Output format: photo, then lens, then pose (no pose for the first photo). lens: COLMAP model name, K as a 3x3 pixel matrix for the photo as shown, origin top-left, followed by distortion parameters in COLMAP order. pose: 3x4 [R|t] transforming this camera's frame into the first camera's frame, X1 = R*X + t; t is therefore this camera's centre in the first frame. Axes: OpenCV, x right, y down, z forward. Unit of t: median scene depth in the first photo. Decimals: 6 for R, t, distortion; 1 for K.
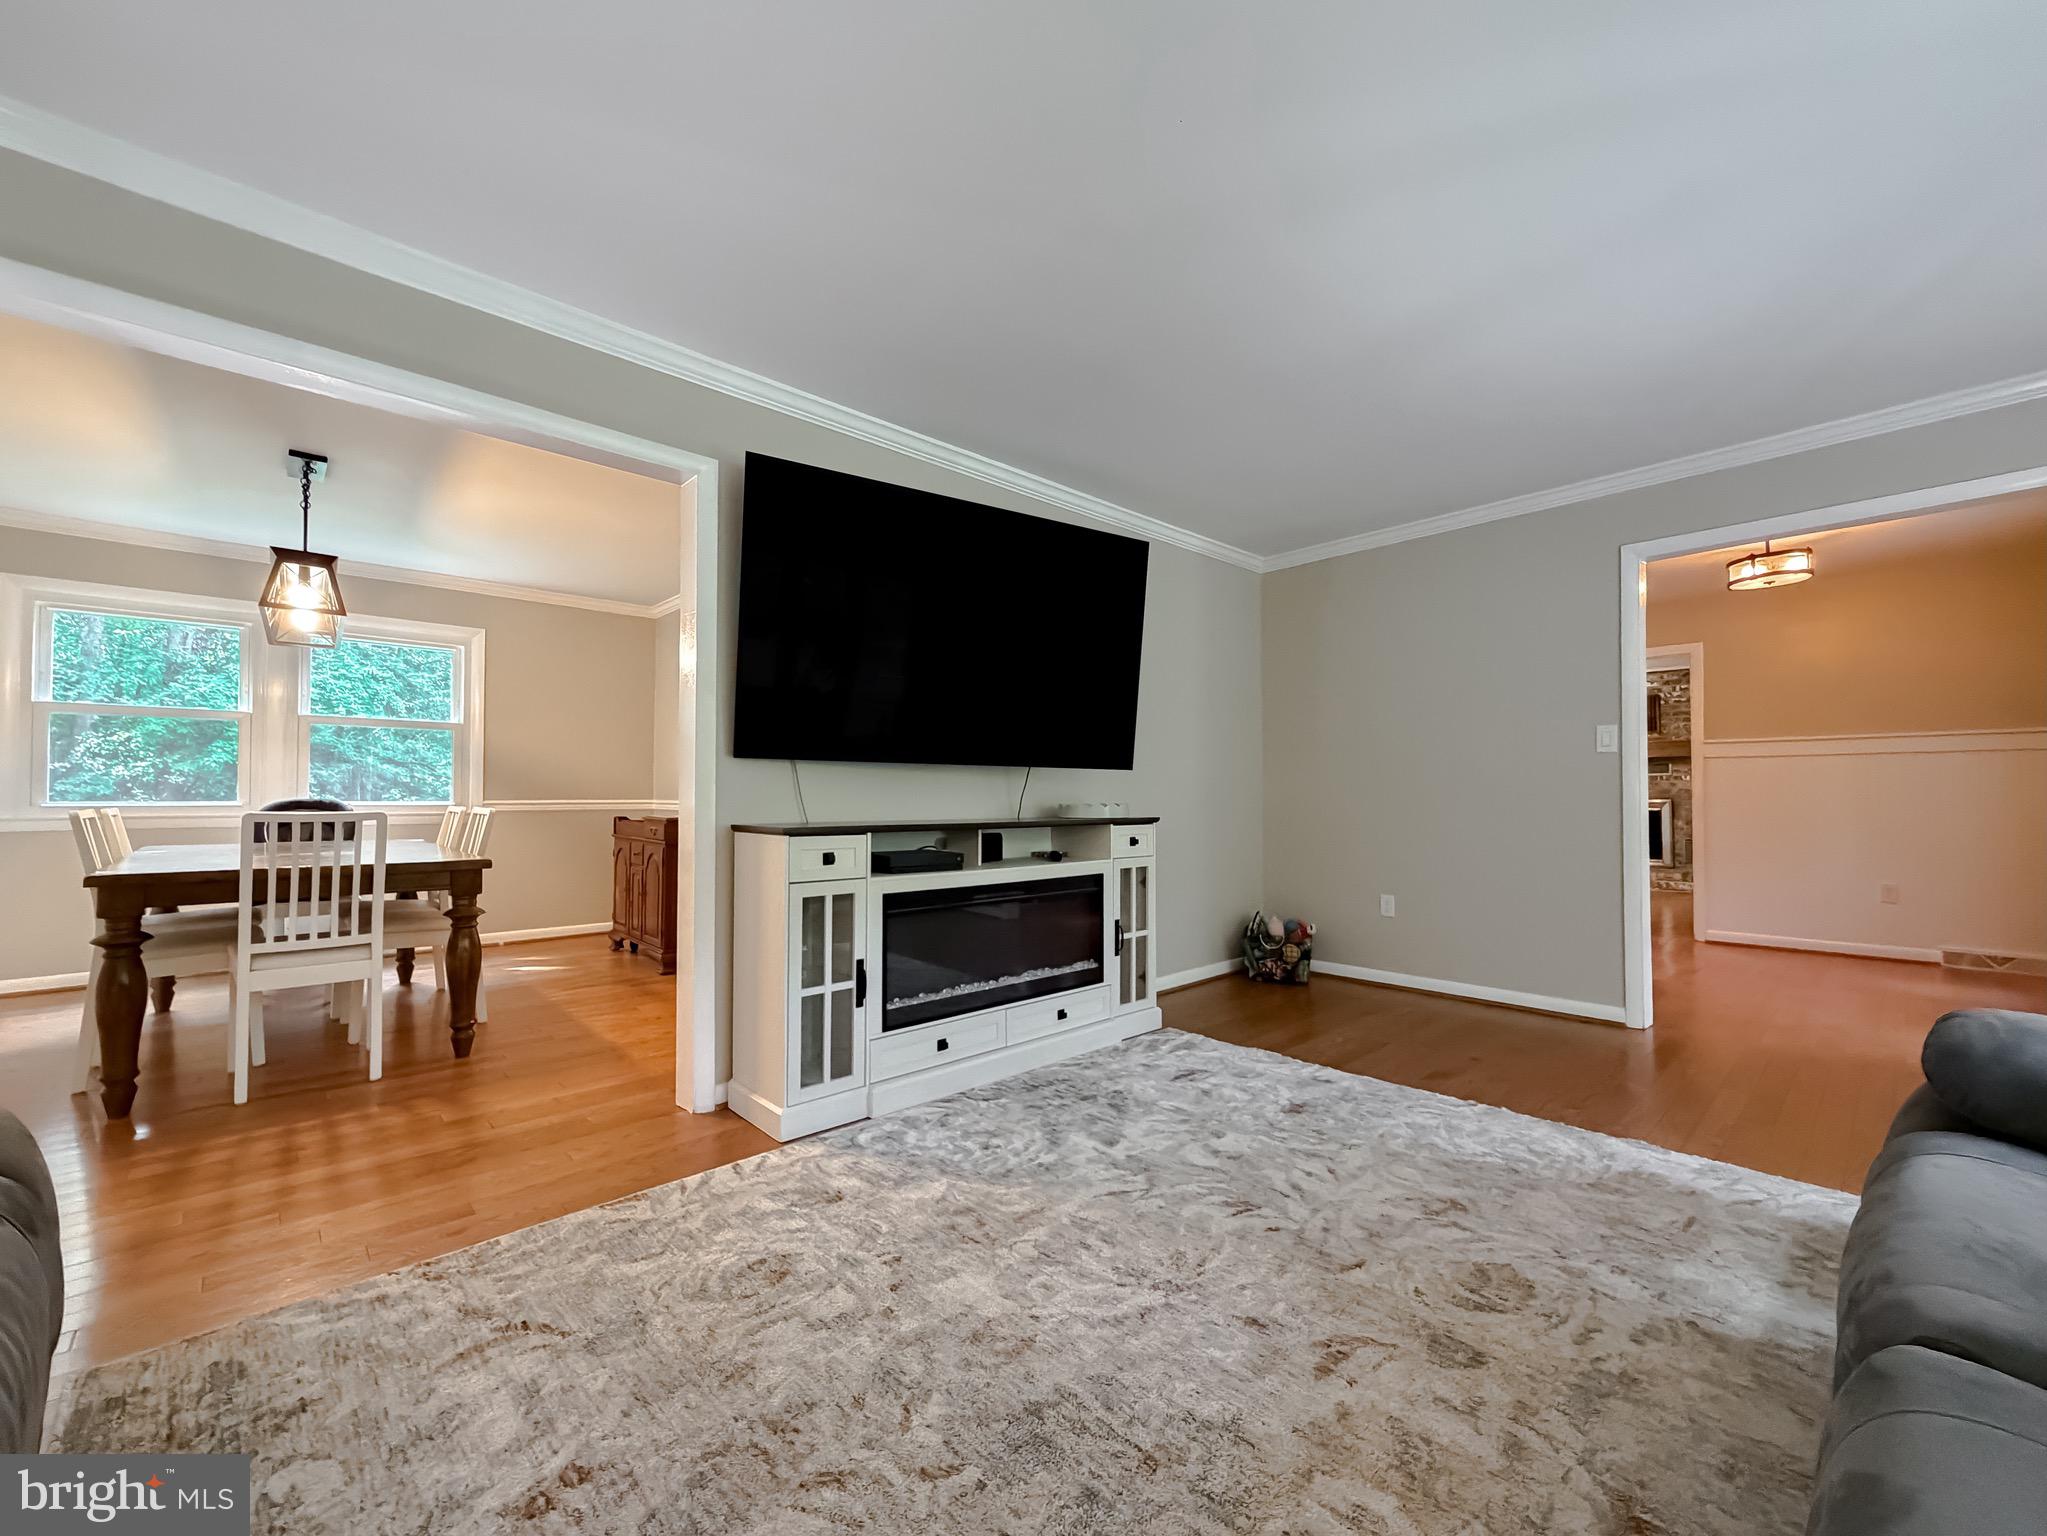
lens RADIAL K [[839.0, 0, 1017.7], [0, 839.0, 789.7], [0, 0, 1]] dist [0.000546, 0.000181]
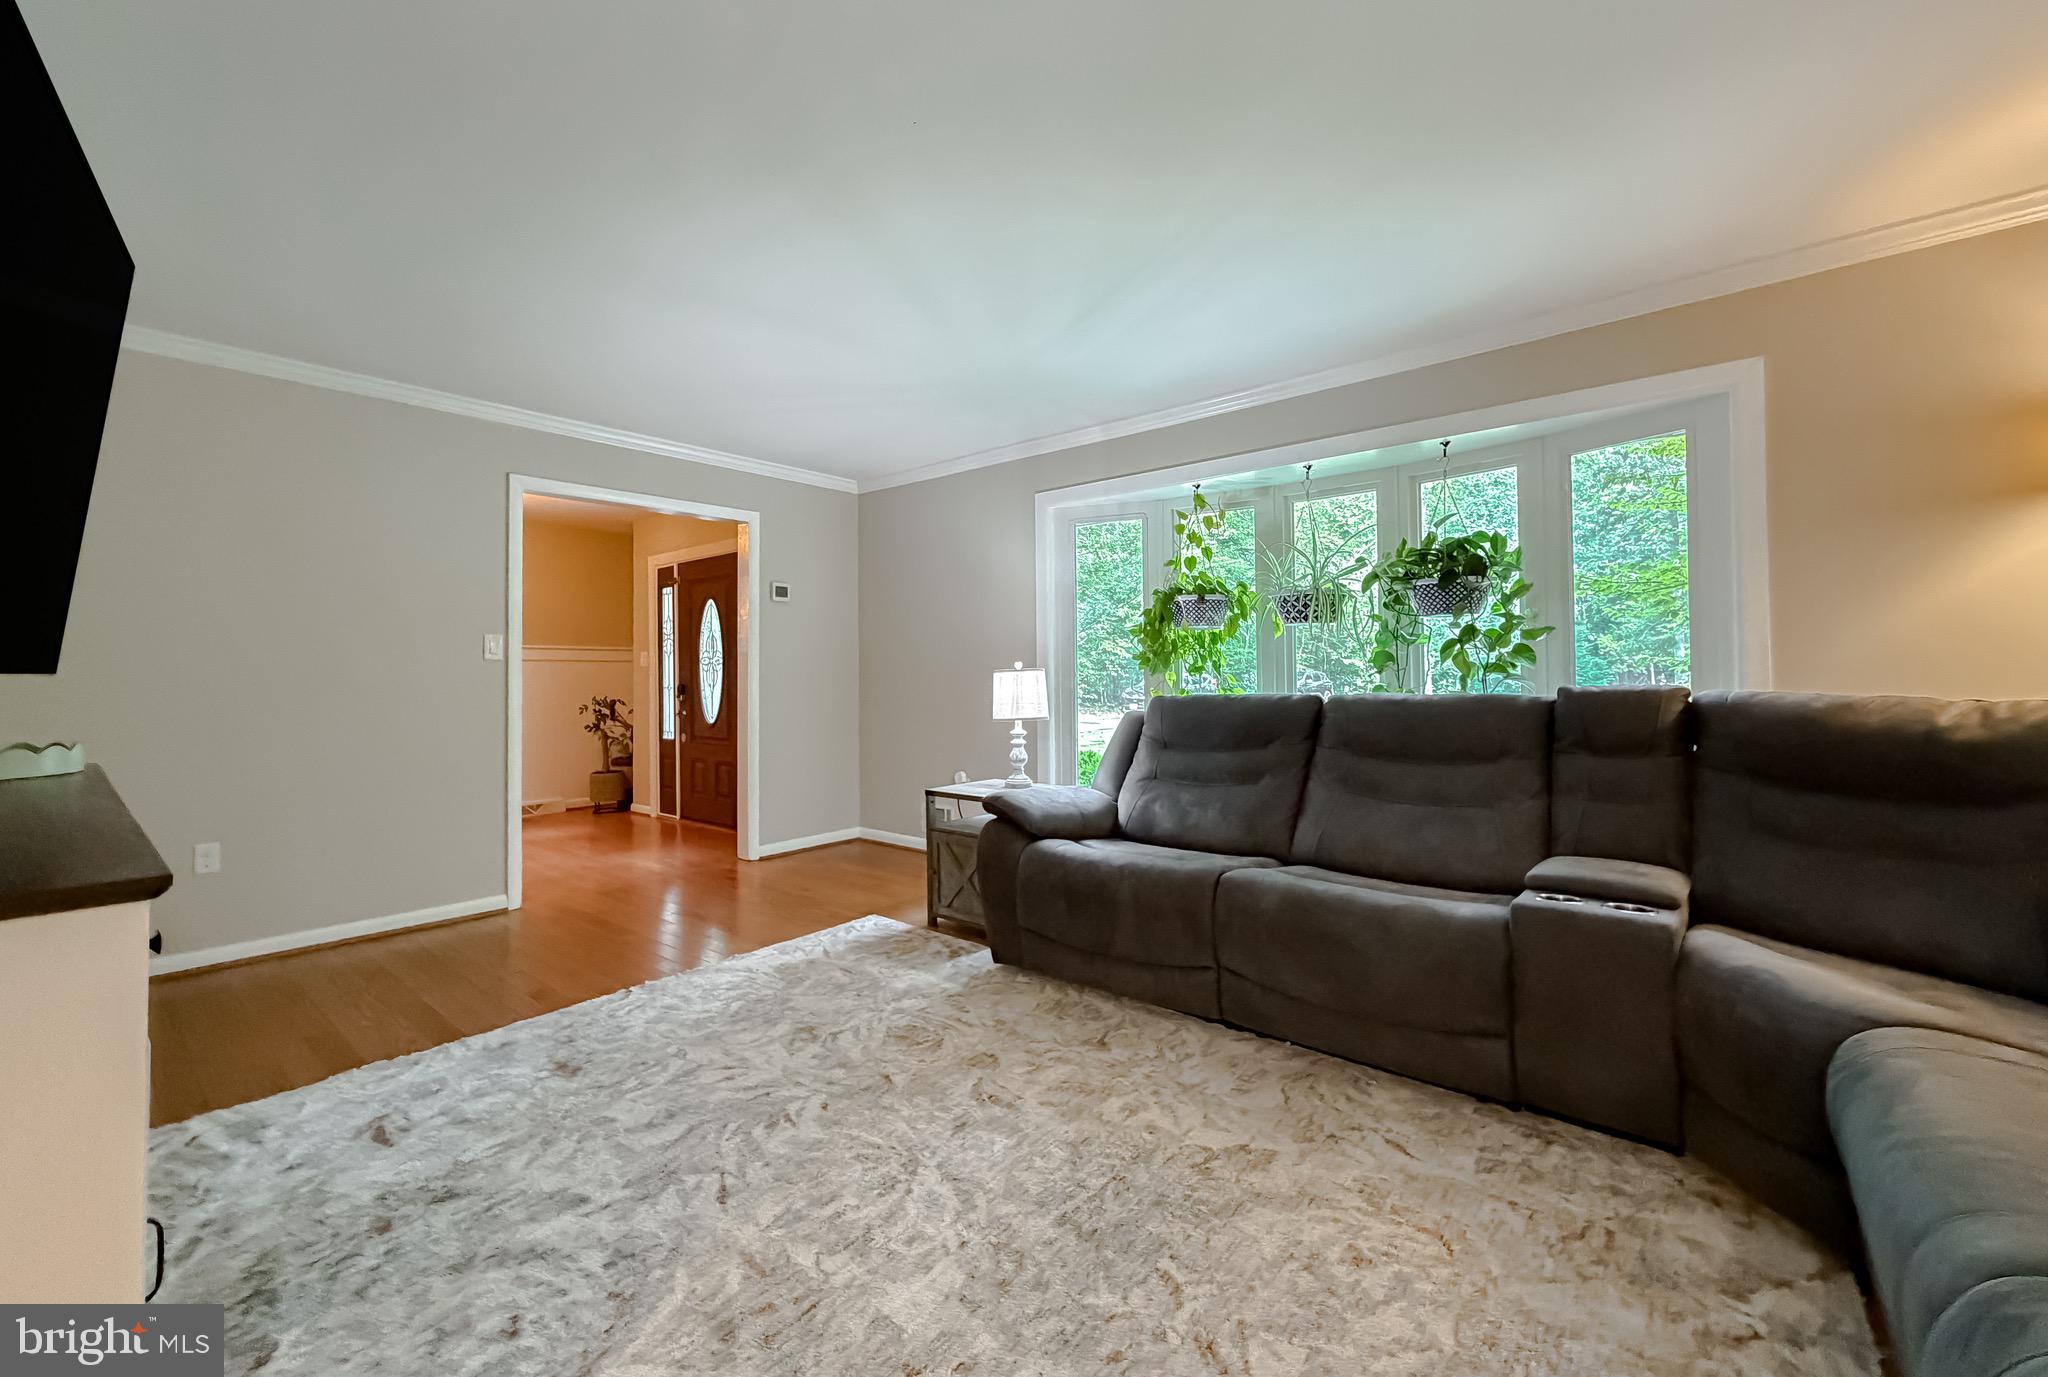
lens RADIAL K [[817.3, 0, 1024.0], [0, 817.3, 688.5], [0, 0, 1]] dist [-0.000395, -0.000010]
pose [[-0.126377, -0.010992, 0.991921, -0.664538], [0.000195, 0.999938, 0.011105, -0.032892], [-0.991982, 0.001597, -0.126368, 0.734232]]
